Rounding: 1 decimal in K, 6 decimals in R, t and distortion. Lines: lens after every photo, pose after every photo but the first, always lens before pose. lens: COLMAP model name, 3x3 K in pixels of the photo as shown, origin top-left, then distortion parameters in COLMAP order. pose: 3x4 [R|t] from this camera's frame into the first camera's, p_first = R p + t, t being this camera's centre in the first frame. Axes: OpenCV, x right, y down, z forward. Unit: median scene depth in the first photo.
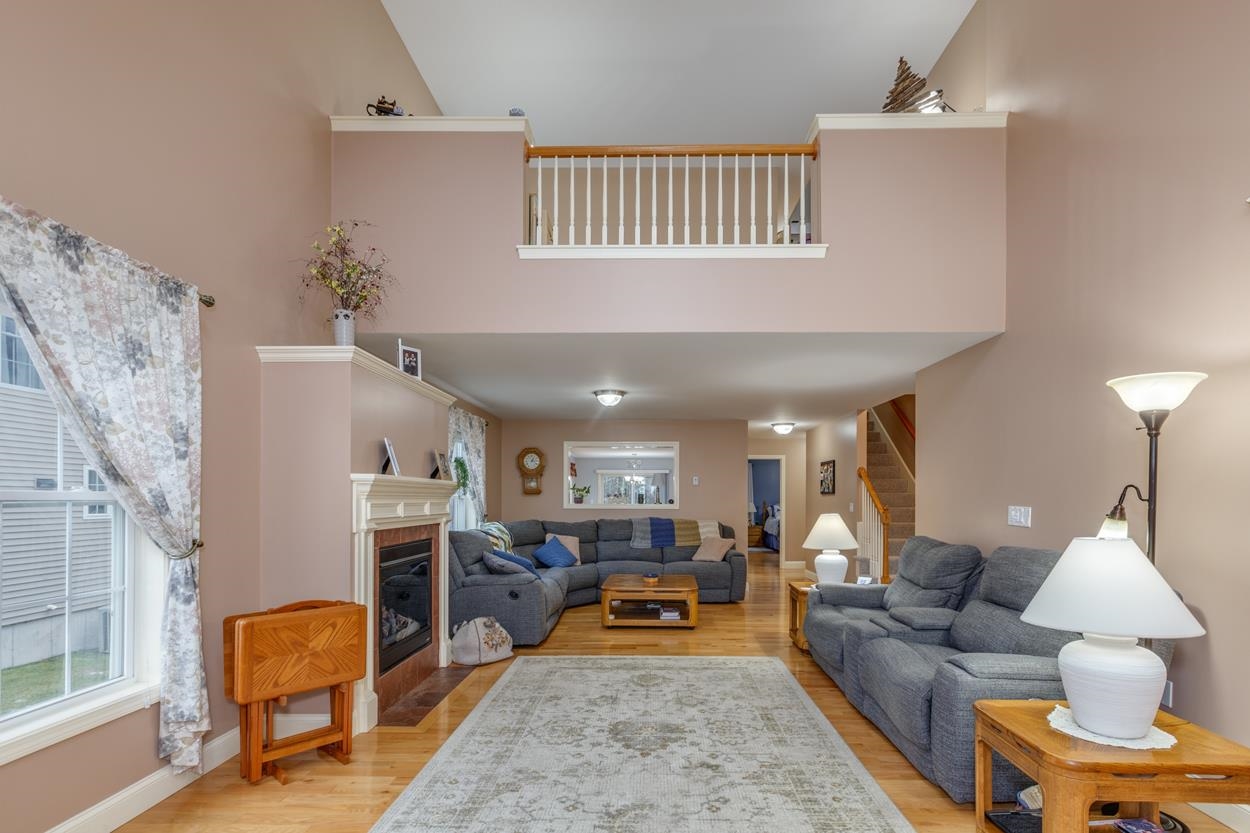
lens RADIAL K [[560.6, 0, 656.7], [0, 560.6, 494.5], [0, 0, 1]] dist [0.002889, -0.000621]
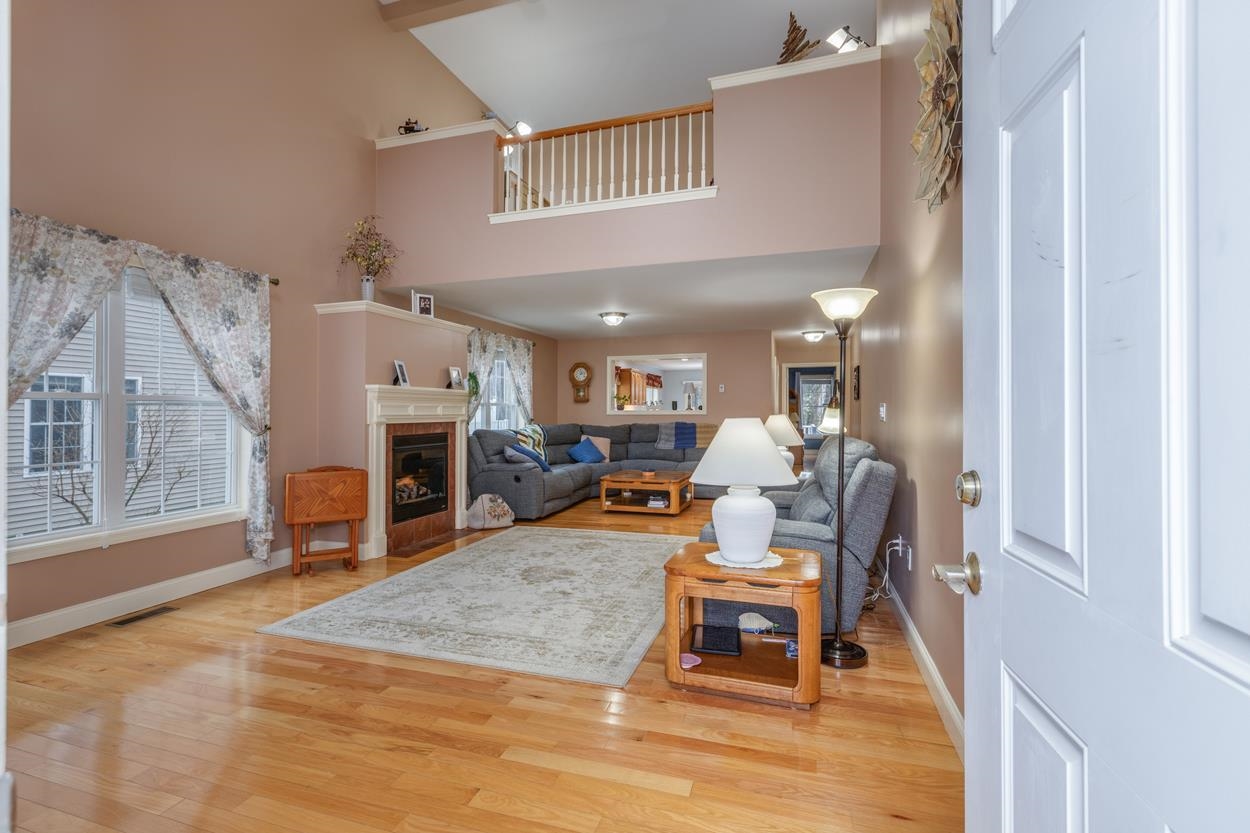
lens RADIAL K [[557.3, 0, 628.1], [0, 557.3, 401.5], [0, 0, 1]] dist [0.000475, 0.000345]
pose [[0.956573, -0.011442, -0.291269, 0.511833], [0.008450, 0.999898, -0.011528, 0.028023], [0.291372, 0.008566, 0.956572, -0.204758]]
